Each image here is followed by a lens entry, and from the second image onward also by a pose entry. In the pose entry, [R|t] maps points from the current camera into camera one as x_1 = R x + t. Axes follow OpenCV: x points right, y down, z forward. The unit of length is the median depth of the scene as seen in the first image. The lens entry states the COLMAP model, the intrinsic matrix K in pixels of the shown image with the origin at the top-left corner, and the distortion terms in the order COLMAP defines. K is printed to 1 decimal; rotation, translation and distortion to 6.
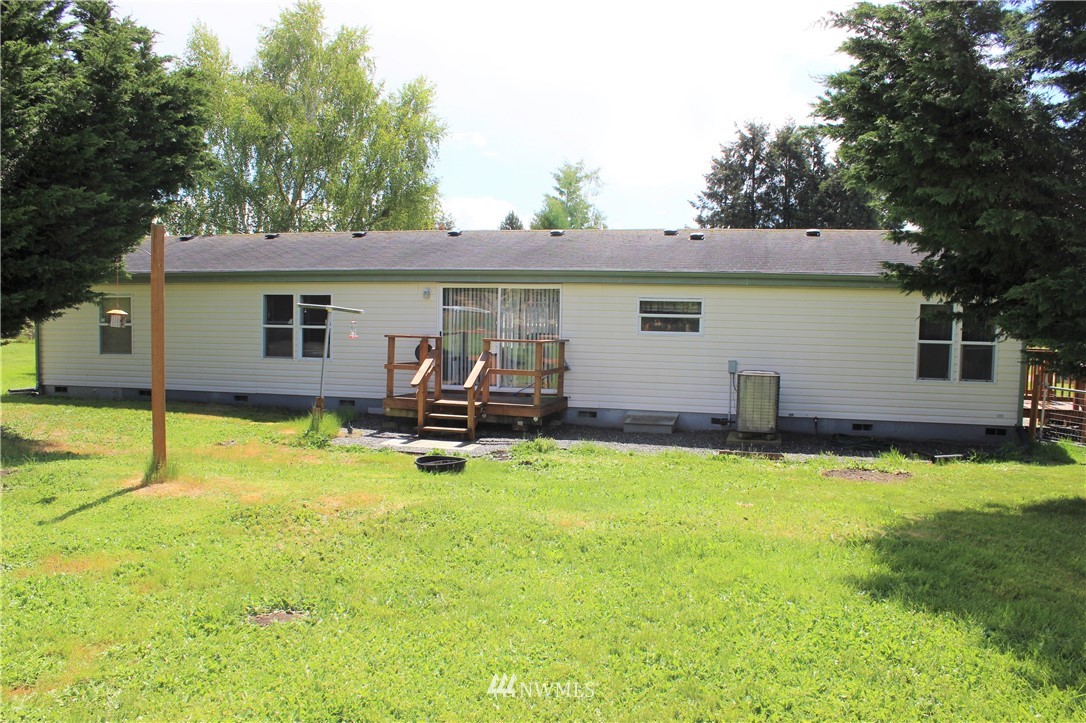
lens RADIAL K [[905.8, 0, 542.6], [0, 905.8, 361.7], [0, 0, 1]] dist [-0.159174, 0.135589]
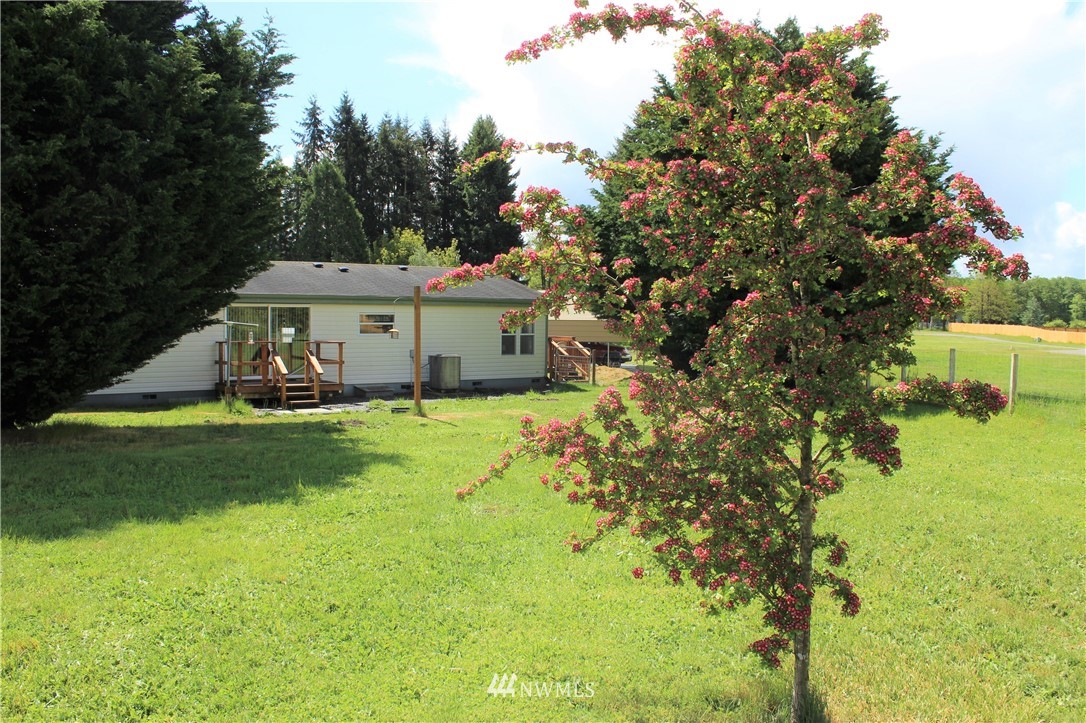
lens RADIAL K [[905.8, 0, 543.5], [0, 905.8, 368.4], [0, 0, 1]] dist [-0.159174, 0.135589]
pose [[0.641723, -0.057426, 0.764784, -0.936447], [0.045462, 0.998288, 0.036812, -0.017775], [-0.765588, 0.011145, 0.643234, -0.266482]]
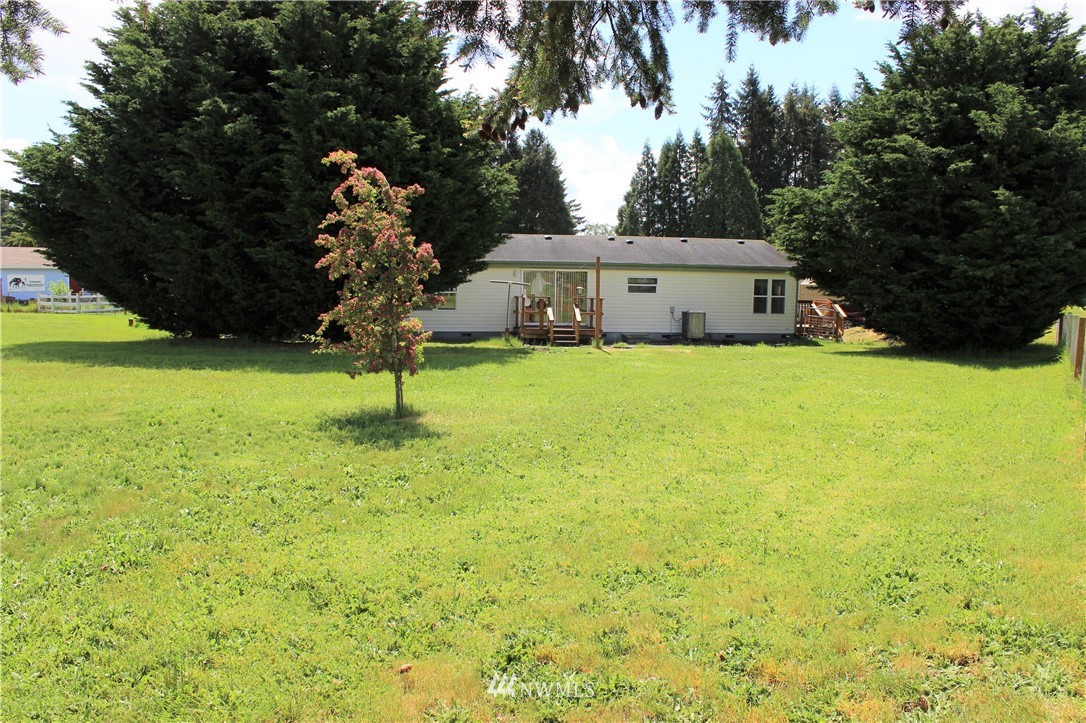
lens RADIAL K [[905.8, 0, 541.9], [0, 905.8, 361.4], [0, 0, 1]] dist [-0.159174, 0.135589]
pose [[0.921986, -0.040994, 0.385047, -0.891106], [0.023759, 0.998496, 0.049414, 0.015221], [-0.386493, -0.036411, 0.921573, -0.820367]]
